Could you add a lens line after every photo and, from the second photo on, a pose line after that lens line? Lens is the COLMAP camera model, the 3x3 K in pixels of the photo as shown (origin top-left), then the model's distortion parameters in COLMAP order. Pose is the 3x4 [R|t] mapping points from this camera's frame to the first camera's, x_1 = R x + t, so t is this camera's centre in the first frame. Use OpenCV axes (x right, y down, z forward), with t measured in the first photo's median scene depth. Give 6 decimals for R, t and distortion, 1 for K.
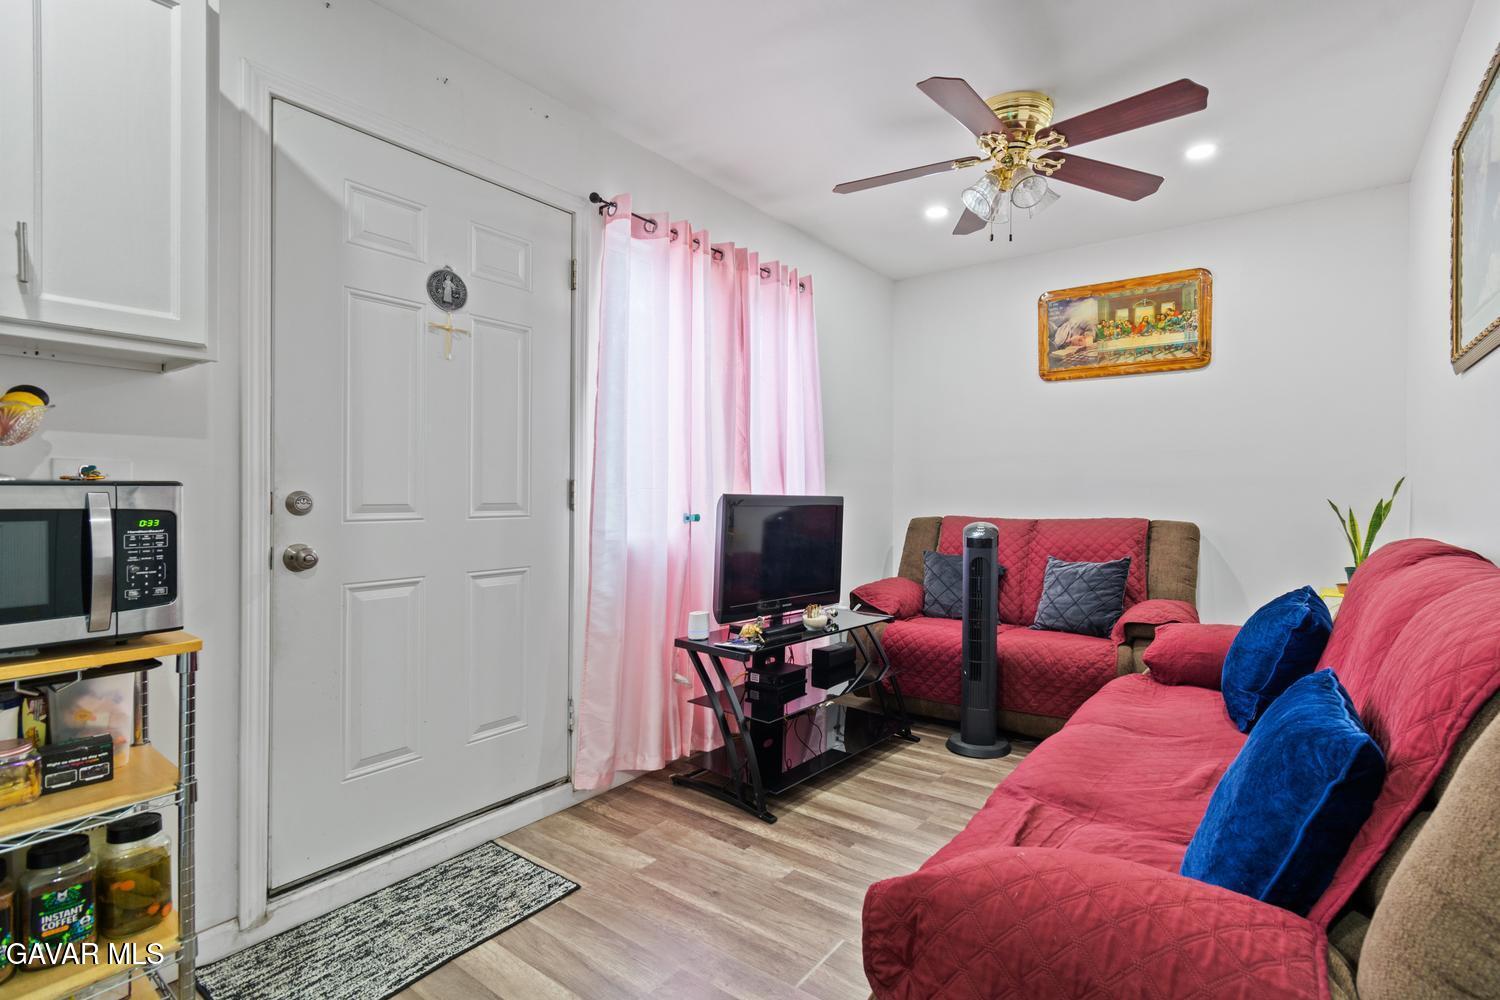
lens RADIAL K [[711.0, 0, 787.6], [0, 711.0, 494.6], [0, 0, 1]] dist [0.000839, -0.000999]
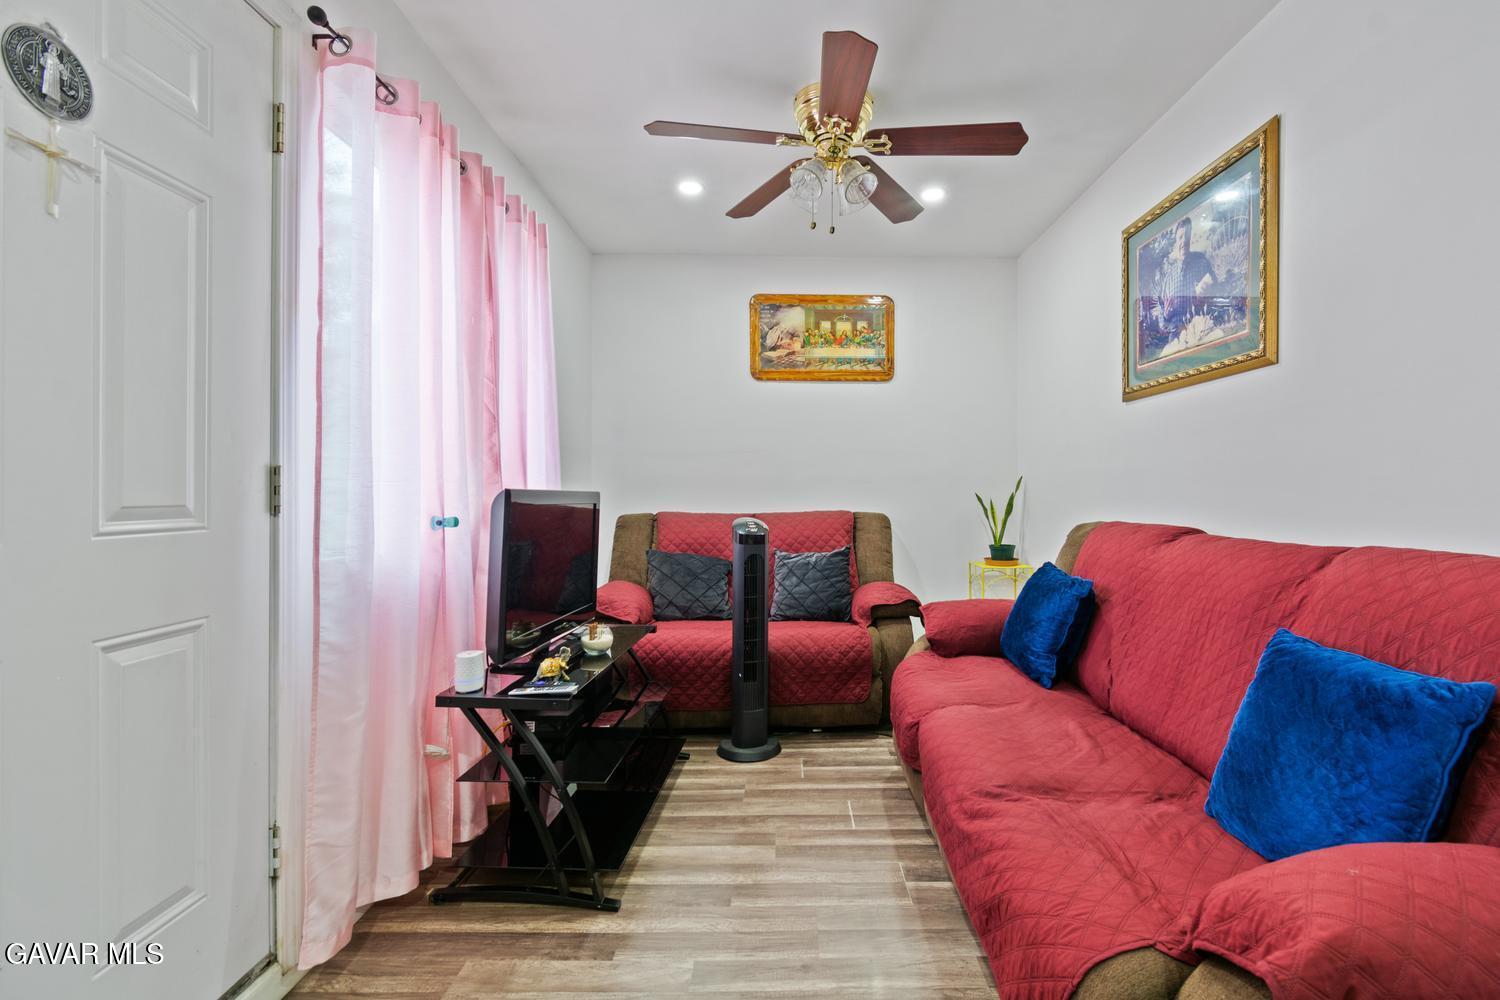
lens RADIAL K [[681.9, 0, 795.0], [0, 681.9, 491.8], [0, 0, 1]] dist [0.000214, -0.003449]
pose [[0.800273, -0.002952, 0.599629, -0.245416], [0.001704, 0.999995, 0.002648, 0.000810], [-0.599634, -0.001098, 0.800274, 0.222869]]
